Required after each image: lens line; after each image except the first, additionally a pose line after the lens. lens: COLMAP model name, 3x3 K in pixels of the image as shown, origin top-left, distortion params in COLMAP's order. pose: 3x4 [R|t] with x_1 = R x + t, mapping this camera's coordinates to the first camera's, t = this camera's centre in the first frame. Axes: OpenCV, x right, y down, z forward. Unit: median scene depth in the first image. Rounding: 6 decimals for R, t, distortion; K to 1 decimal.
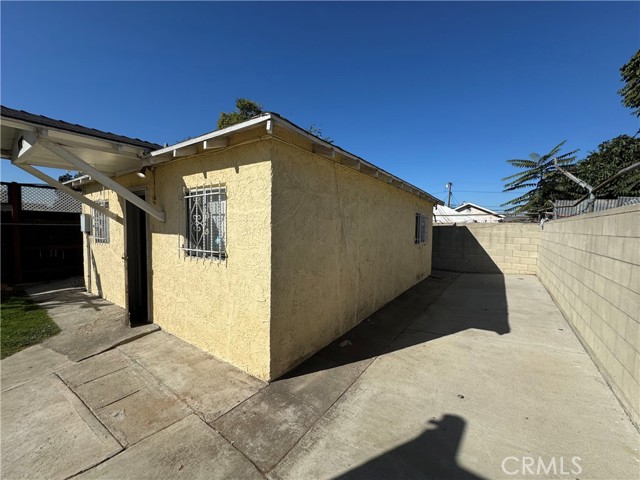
lens RADIAL K [[256.6, 0, 319.2], [0, 256.6, 240.5], [0, 0, 1]] dist [-0.003009, 0.000346]
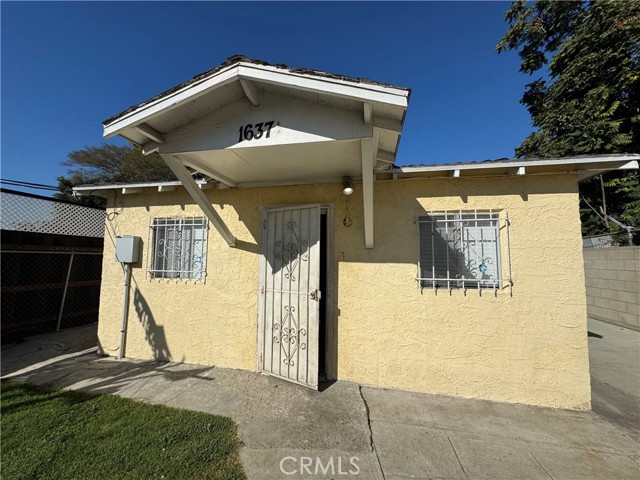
lens RADIAL K [[256.6, 0, 319.8], [0, 256.6, 238.9], [0, 0, 1]] dist [-0.003009, 0.000346]
pose [[0.924546, 0.025494, 0.380216, -1.199105], [0.022396, 0.992400, -0.121001, -0.006042], [-0.380411, 0.120387, 0.916948, 0.322577]]
